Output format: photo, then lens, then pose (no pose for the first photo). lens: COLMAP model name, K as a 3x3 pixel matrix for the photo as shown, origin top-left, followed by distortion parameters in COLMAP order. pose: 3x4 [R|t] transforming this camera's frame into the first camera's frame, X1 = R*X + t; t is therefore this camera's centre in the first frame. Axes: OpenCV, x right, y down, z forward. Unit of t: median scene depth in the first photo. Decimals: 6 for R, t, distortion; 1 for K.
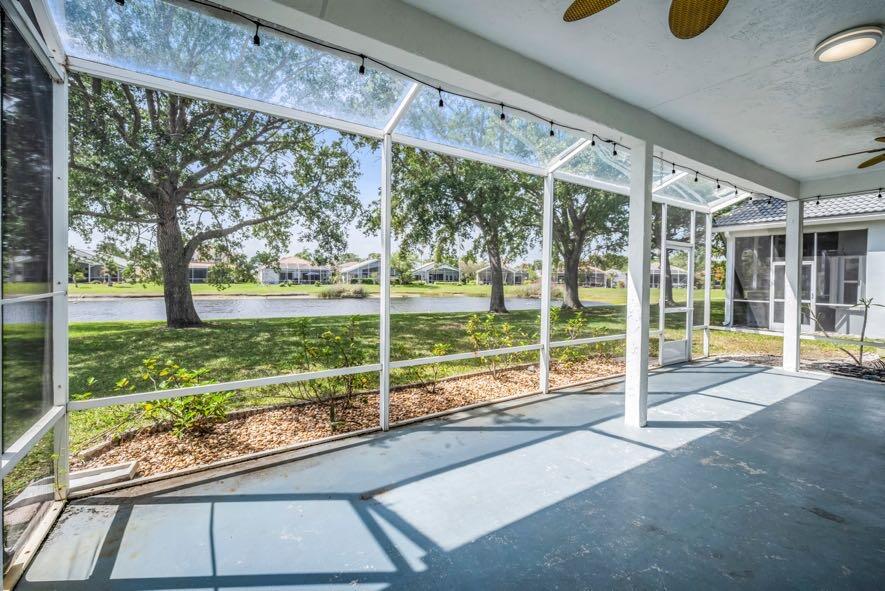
lens RADIAL K [[373.3, 0, 442.5], [0, 373.3, 295.5], [0, 0, 1]] dist [0.001396, 0.000023]
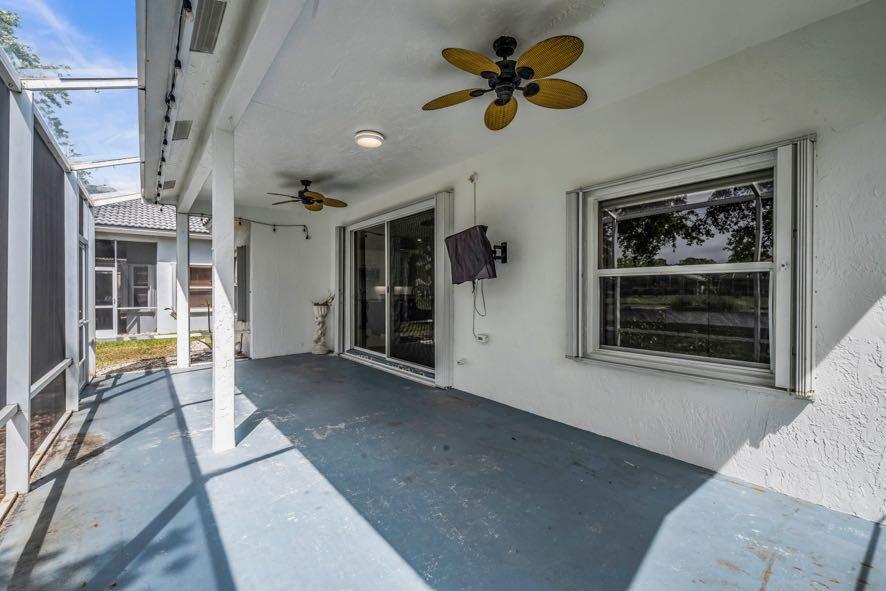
lens RADIAL K [[373.7, 0, 443.0], [0, 373.7, 295.5], [0, 0, 1]] dist [0.001396, 0.000023]
pose [[-0.093446, -0.022099, 0.995379, -0.408354], [0.037114, 0.998981, 0.025663, -0.017927], [-0.994932, 0.039341, -0.092531, 0.563237]]
